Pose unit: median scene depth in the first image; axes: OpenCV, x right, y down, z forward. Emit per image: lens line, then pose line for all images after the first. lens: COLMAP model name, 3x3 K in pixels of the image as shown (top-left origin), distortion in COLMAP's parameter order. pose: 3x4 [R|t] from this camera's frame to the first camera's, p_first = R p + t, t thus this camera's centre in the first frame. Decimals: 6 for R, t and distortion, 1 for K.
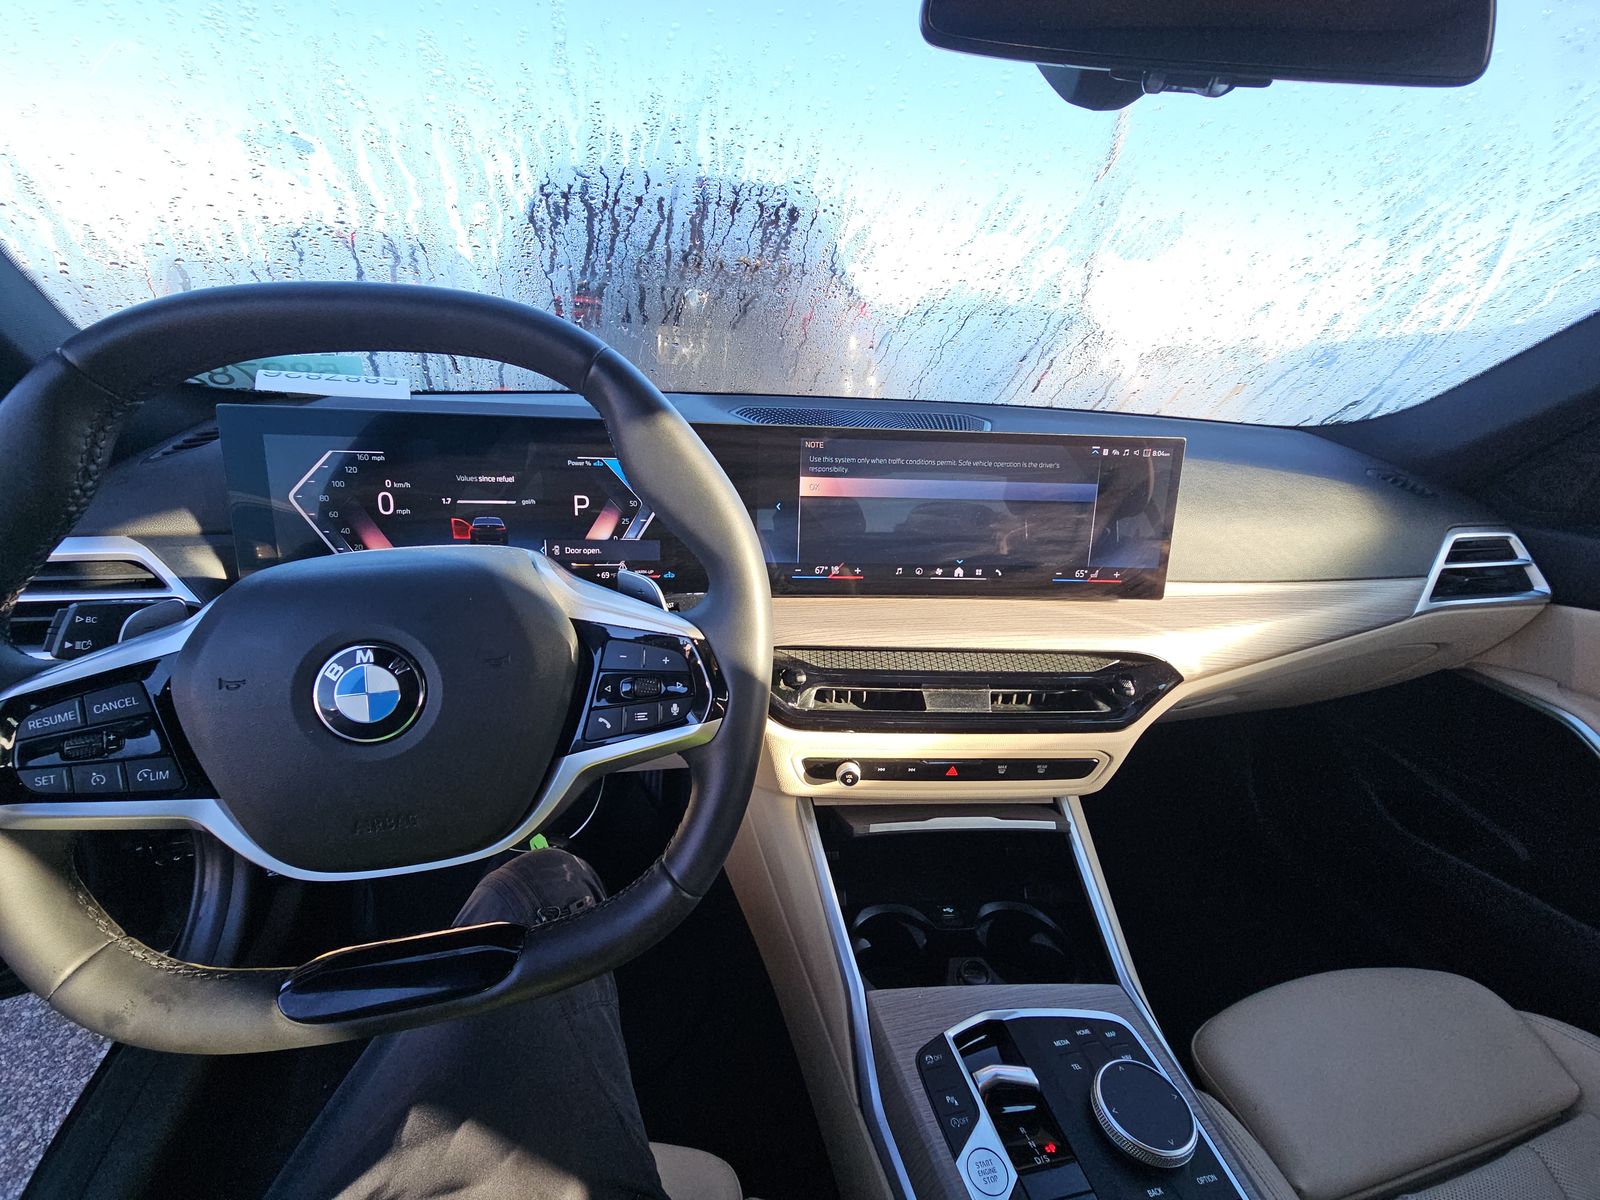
lens RADIAL K [[660.7, 0, 799.9], [0, 660.7, 597.2], [0, 0, 1]] dist [0.001457, -0.003039]
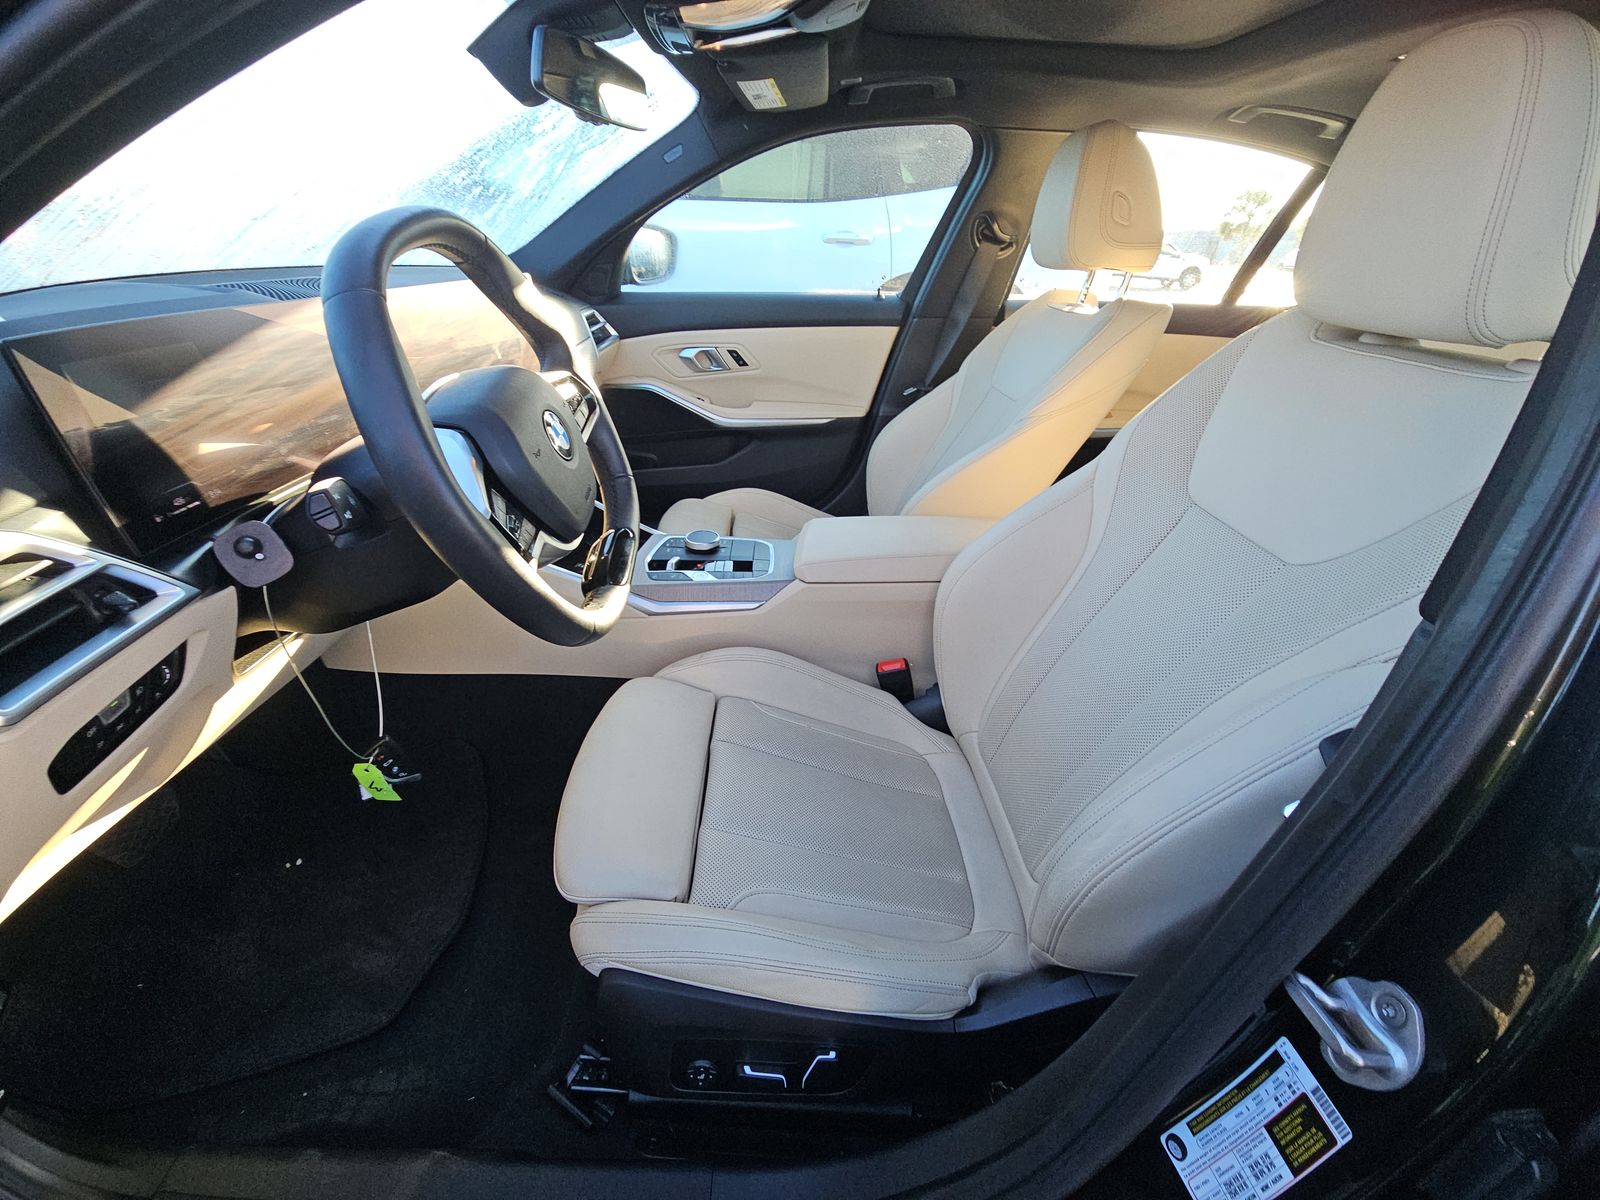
lens RADIAL K [[660.7, 0, 791.8], [0, 660.7, 602.9], [0, 0, 1]] dist [0.001457, -0.003039]
pose [[0.212936, -0.515142, 0.830233, -1.162195], [0.330848, 0.837539, 0.434819, -0.030004], [-0.919346, 0.182093, 0.348776, -0.133334]]
